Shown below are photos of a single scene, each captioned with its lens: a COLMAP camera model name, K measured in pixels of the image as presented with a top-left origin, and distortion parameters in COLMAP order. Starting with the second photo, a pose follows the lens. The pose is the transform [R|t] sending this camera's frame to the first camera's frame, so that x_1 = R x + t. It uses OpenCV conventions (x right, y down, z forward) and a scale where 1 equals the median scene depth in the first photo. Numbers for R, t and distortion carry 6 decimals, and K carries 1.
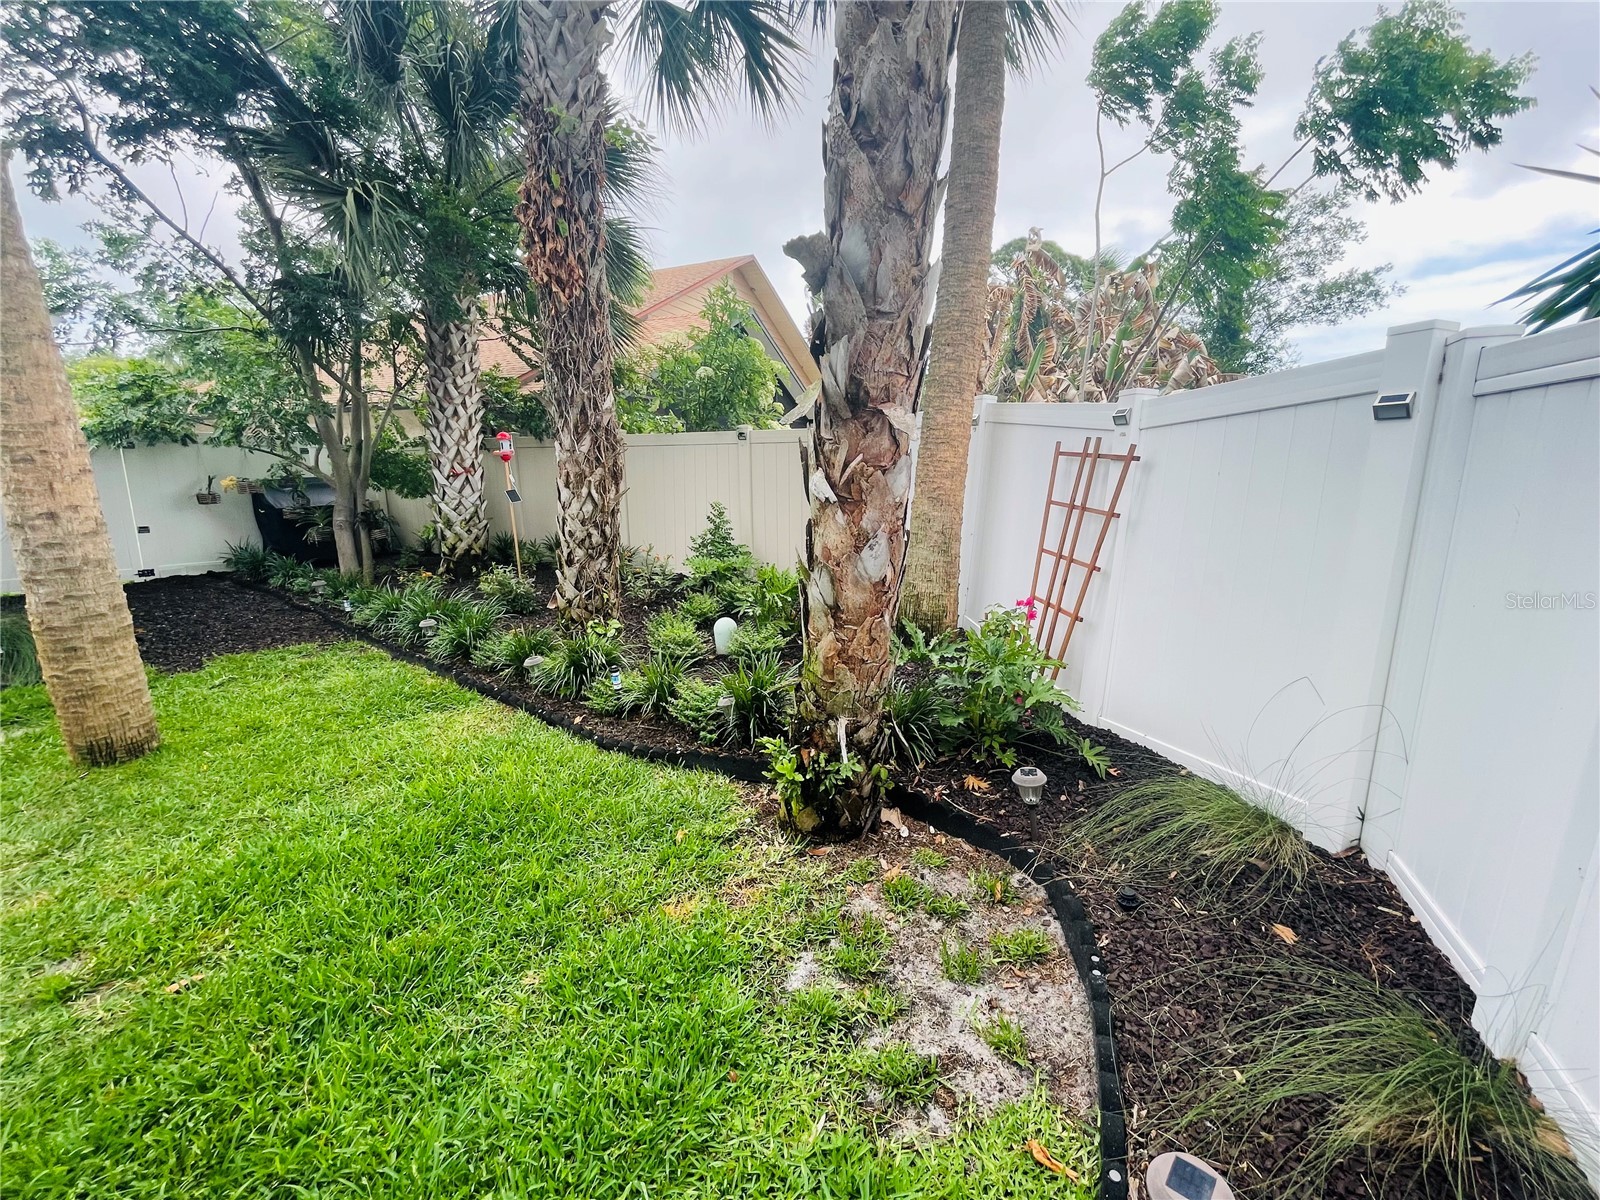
lens RADIAL K [[654.7, 0, 803.8], [0, 654.7, 601.1], [0, 0, 1]] dist [-0.003767, 0.001170]
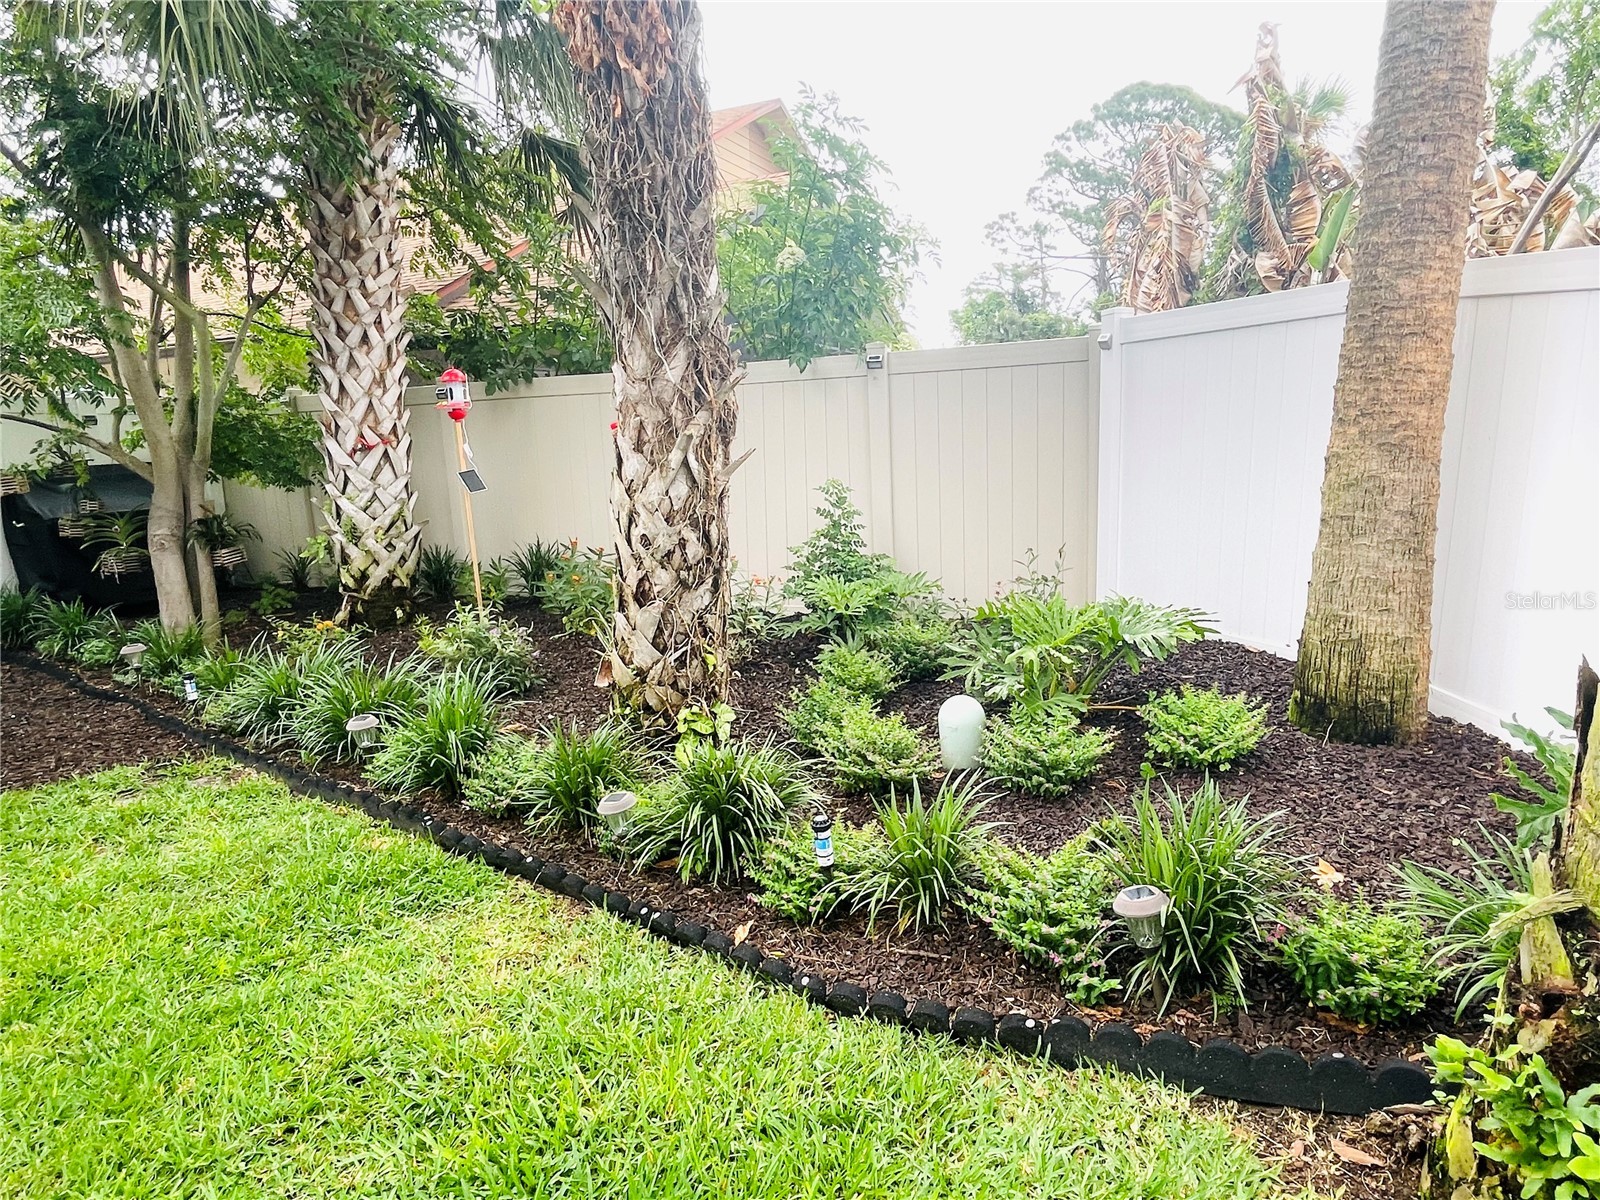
lens RADIAL K [[986.7, 0, 799.7], [0, 986.7, 601.8], [0, 0, 1]] dist [0.004425, -0.005346]
pose [[0.999460, -0.032373, -0.005650, -0.209437], [0.032124, 0.998693, -0.039752, -0.018798], [0.006930, 0.039549, 0.999194, 0.205653]]
